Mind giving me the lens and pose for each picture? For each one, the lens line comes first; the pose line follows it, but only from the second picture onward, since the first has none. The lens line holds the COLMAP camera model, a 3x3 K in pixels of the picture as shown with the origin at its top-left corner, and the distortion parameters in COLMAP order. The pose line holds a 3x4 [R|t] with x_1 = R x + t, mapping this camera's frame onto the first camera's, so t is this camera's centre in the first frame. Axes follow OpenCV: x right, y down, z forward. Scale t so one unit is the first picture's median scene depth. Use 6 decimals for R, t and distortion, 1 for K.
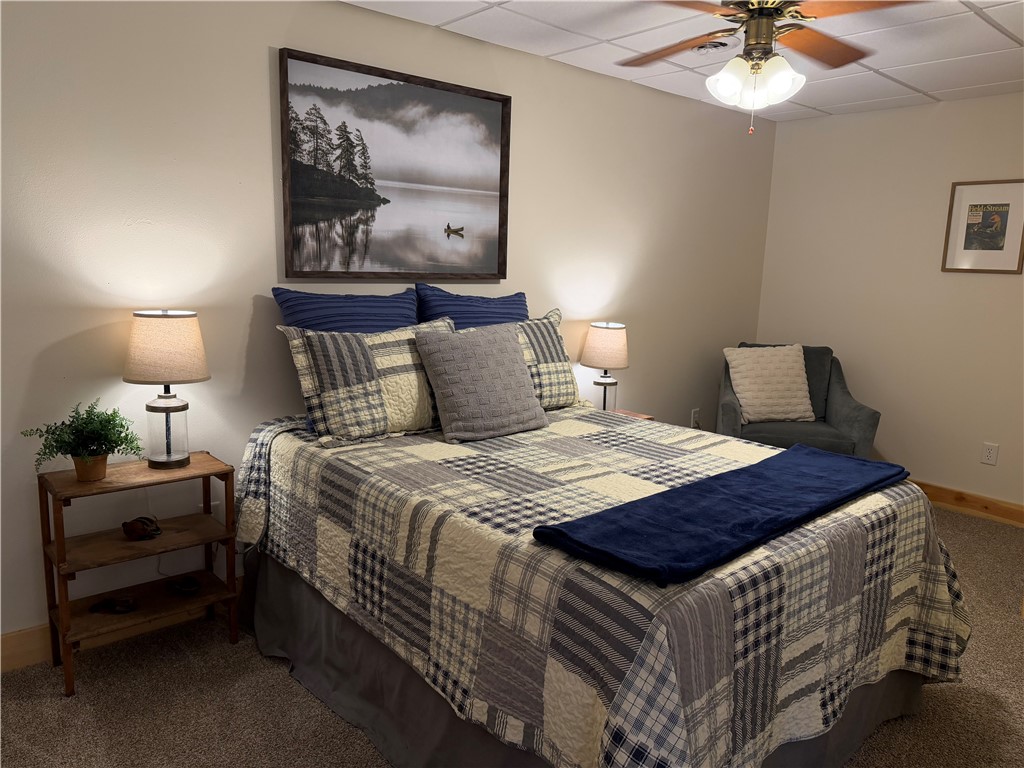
lens RADIAL K [[731.8, 0, 509.4], [0, 731.8, 383.5], [0, 0, 1]] dist [0.000572, -0.000561]
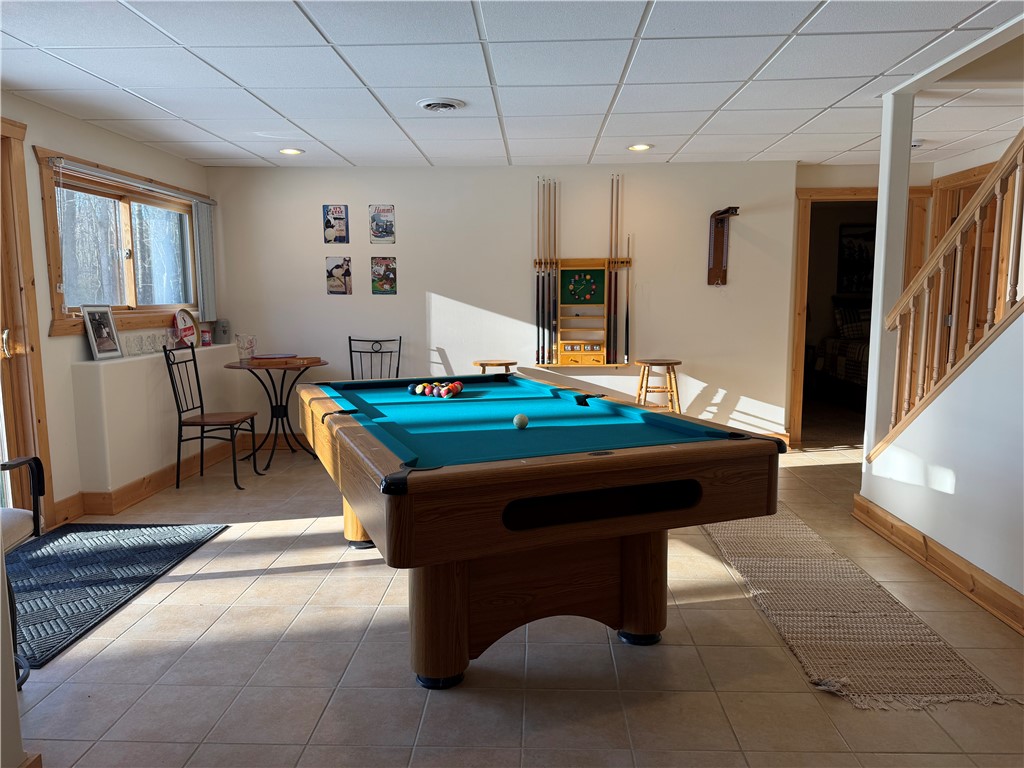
lens RADIAL K [[731.8, 0, 512.3], [0, 731.8, 384.7], [0, 0, 1]] dist [0.000572, -0.000561]
pose [[0.725073, 0.053472, -0.686593, 0.928135], [-0.084653, 0.996341, -0.011802, 0.431292], [0.683449, 0.066679, 0.726947, -2.383432]]
